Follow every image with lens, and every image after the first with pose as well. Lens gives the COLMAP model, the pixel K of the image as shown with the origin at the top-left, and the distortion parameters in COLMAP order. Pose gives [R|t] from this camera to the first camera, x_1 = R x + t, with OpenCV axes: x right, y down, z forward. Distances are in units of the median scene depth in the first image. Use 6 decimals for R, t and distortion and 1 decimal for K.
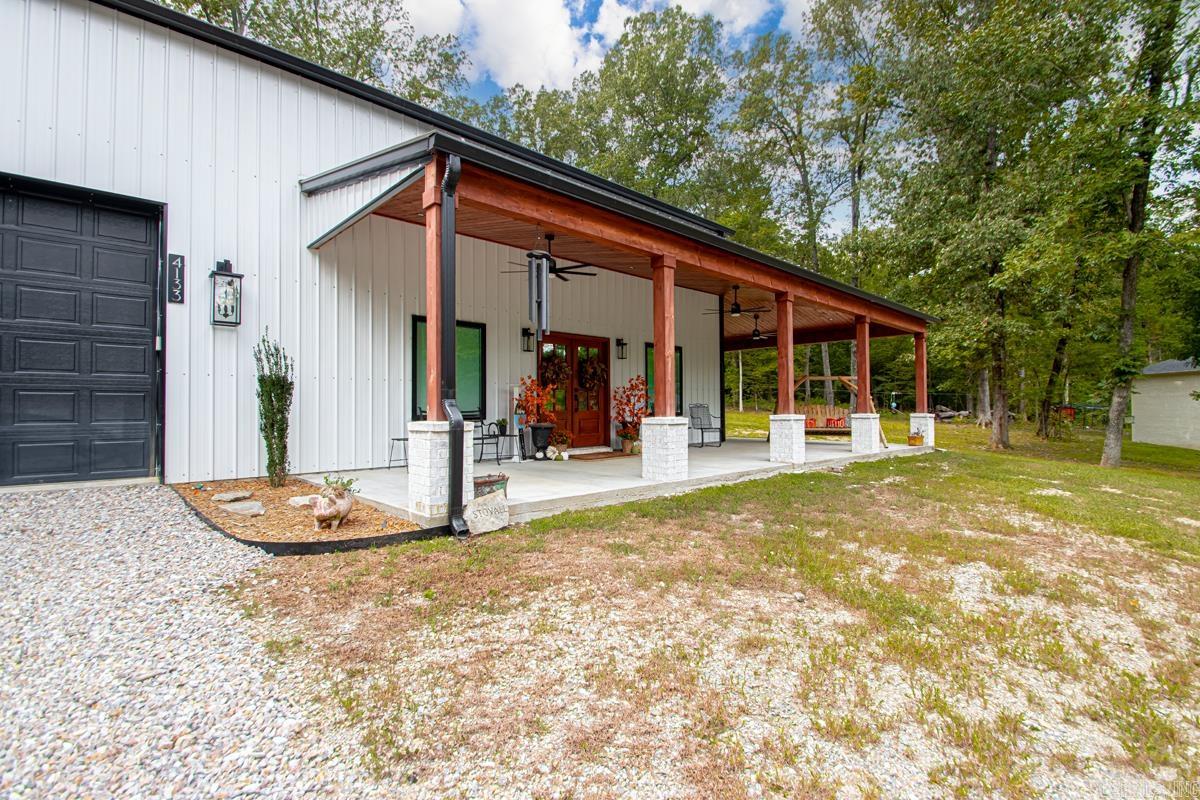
lens RADIAL K [[554.8, 0, 590.9], [0, 554.8, 398.4], [0, 0, 1]] dist [0.026048, -0.011997]
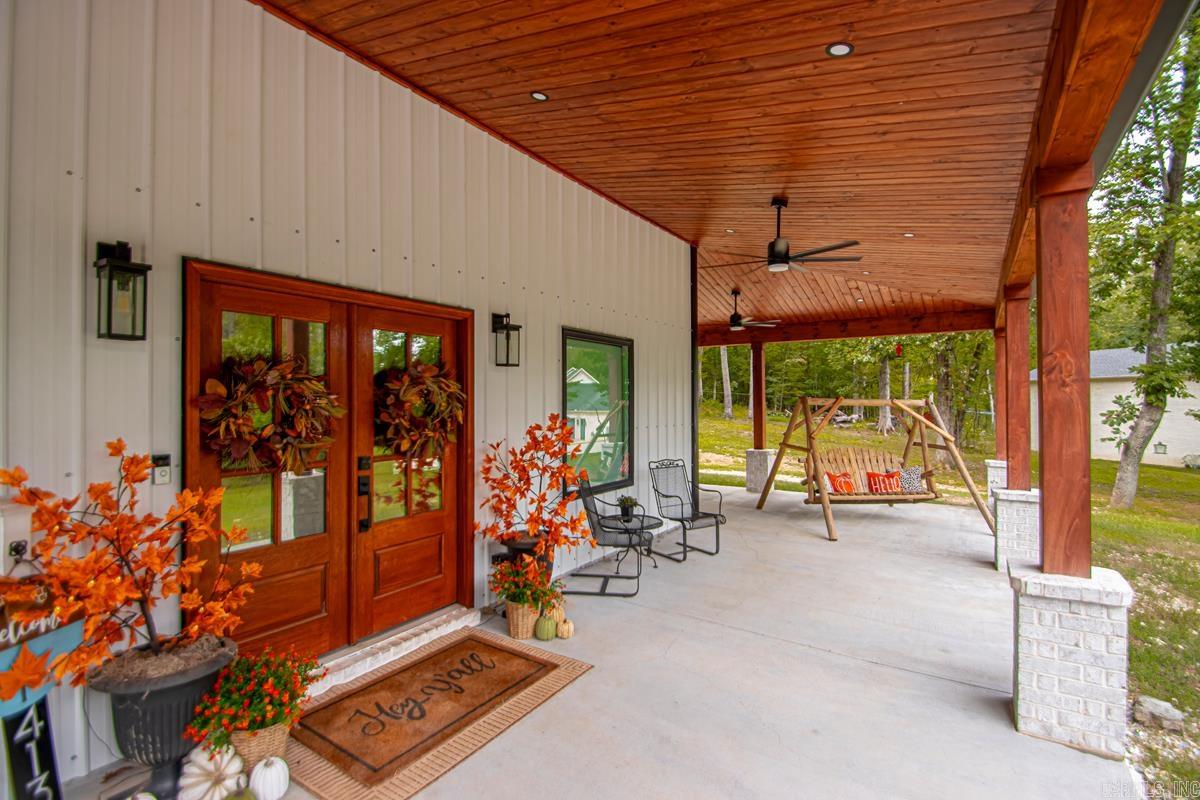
lens RADIAL K [[554.8, 0, 592.0], [0, 554.8, 399.3], [0, 0, 1]] dist [0.026048, -0.011997]
pose [[0.975228, 0.005257, 0.221141, 0.029196], [-0.008599, 0.999863, 0.014154, -0.055276], [-0.221037, -0.015705, 0.975139, 0.622606]]
